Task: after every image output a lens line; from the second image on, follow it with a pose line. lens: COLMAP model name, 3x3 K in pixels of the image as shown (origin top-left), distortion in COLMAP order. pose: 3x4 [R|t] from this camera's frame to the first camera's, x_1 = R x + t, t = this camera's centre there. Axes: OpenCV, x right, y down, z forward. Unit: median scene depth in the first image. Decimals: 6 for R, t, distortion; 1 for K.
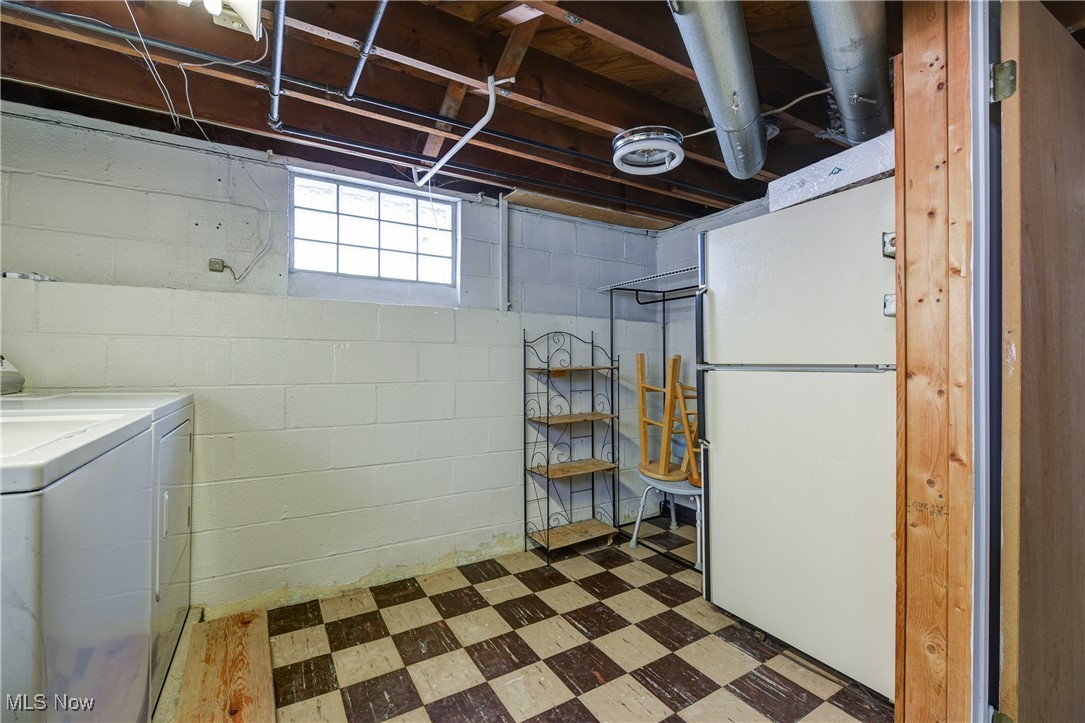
lens RADIAL K [[478.5, 0, 541.1], [0, 478.5, 365.1], [0, 0, 1]] dist [0.002799, 0.000445]
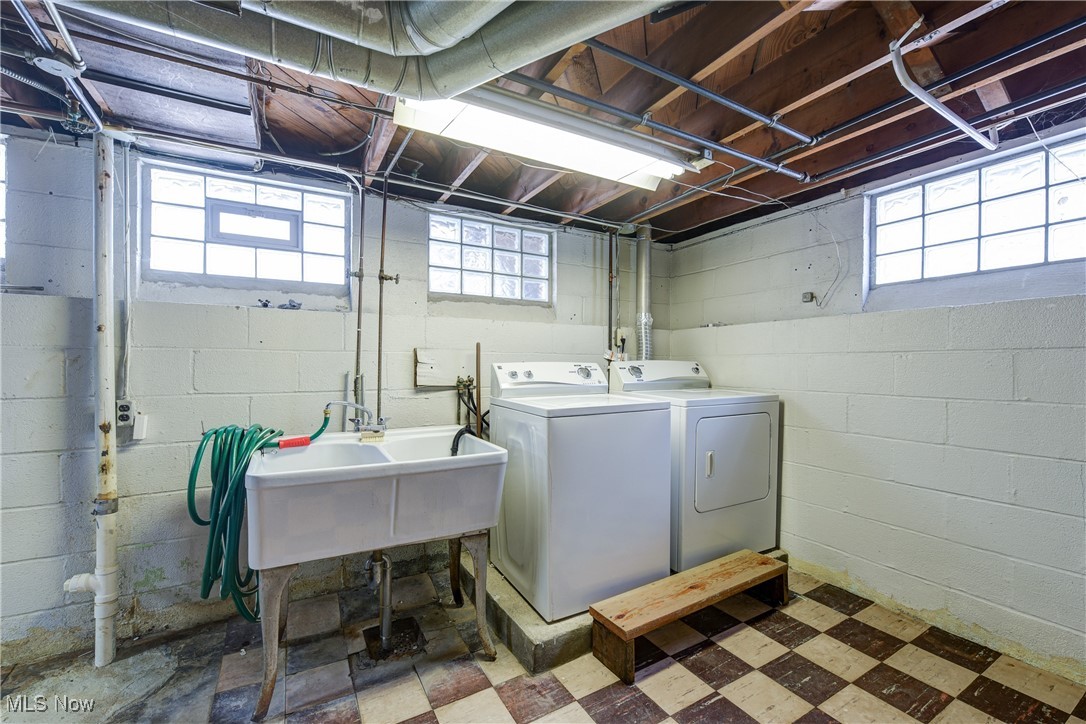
lens RADIAL K [[453.4, 0, 541.3], [0, 453.4, 364.0], [0, 0, 1]] dist [0.004378, 0.000253]
pose [[-0.025406, -0.005089, -0.999664, 0.543289], [-0.003614, 0.999981, -0.004998, -0.019459], [0.999671, 0.003486, -0.025424, 0.303863]]
